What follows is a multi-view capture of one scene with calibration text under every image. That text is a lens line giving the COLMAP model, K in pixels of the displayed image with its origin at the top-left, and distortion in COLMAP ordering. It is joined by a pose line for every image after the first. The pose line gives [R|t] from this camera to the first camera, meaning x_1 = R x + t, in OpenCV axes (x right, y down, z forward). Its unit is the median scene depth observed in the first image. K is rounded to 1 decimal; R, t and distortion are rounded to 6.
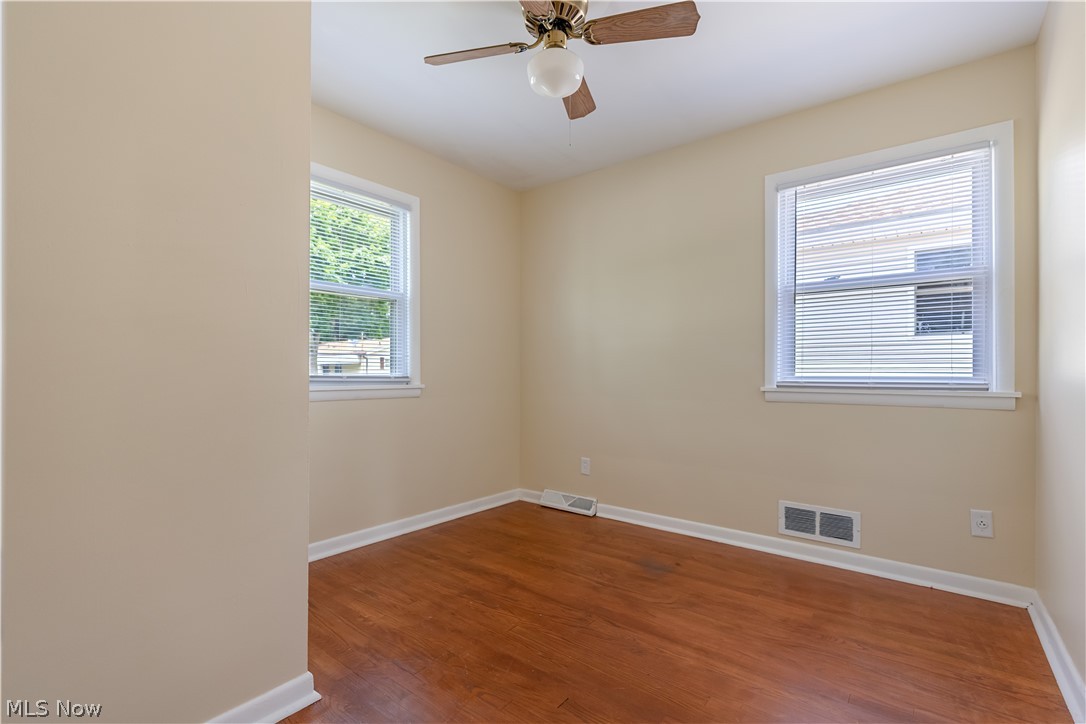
lens RADIAL K [[499.8, 0, 542.0], [0, 499.8, 367.4], [0, 0, 1]] dist [-0.001830, 0.001896]
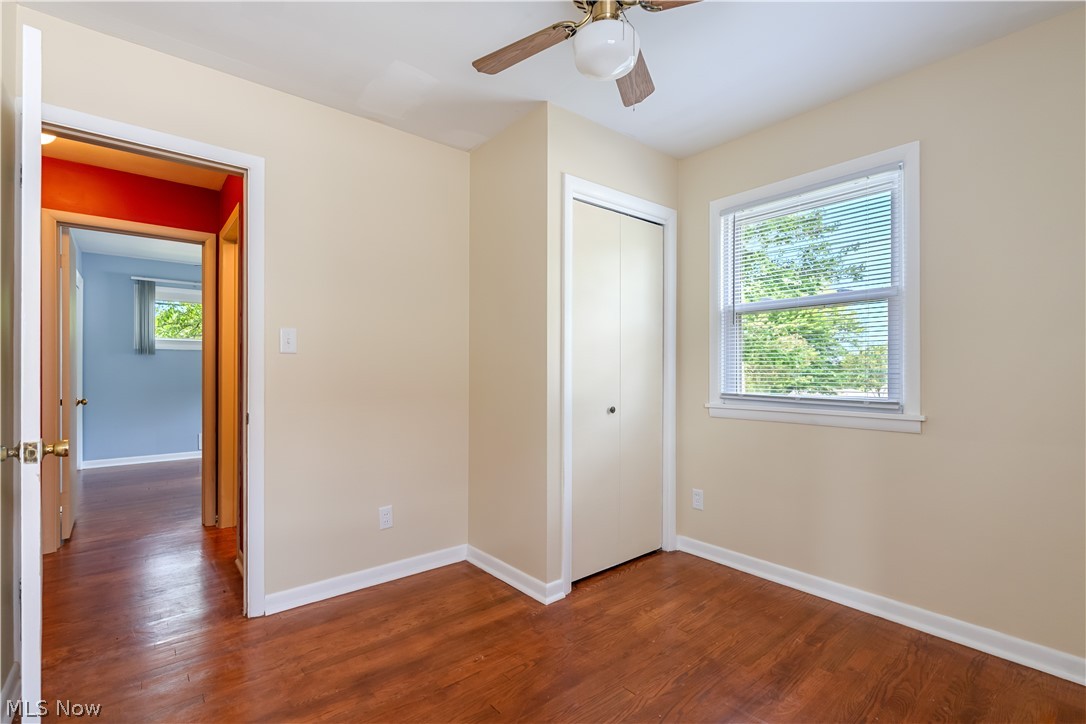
lens RADIAL K [[499.8, 0, 542.4], [0, 499.8, 366.6], [0, 0, 1]] dist [-0.001830, 0.001896]
pose [[-0.203961, -0.008386, -0.978943, 0.647575], [0.002747, 0.999954, -0.009138, -0.033762], [0.978975, -0.004553, -0.203929, 0.792436]]
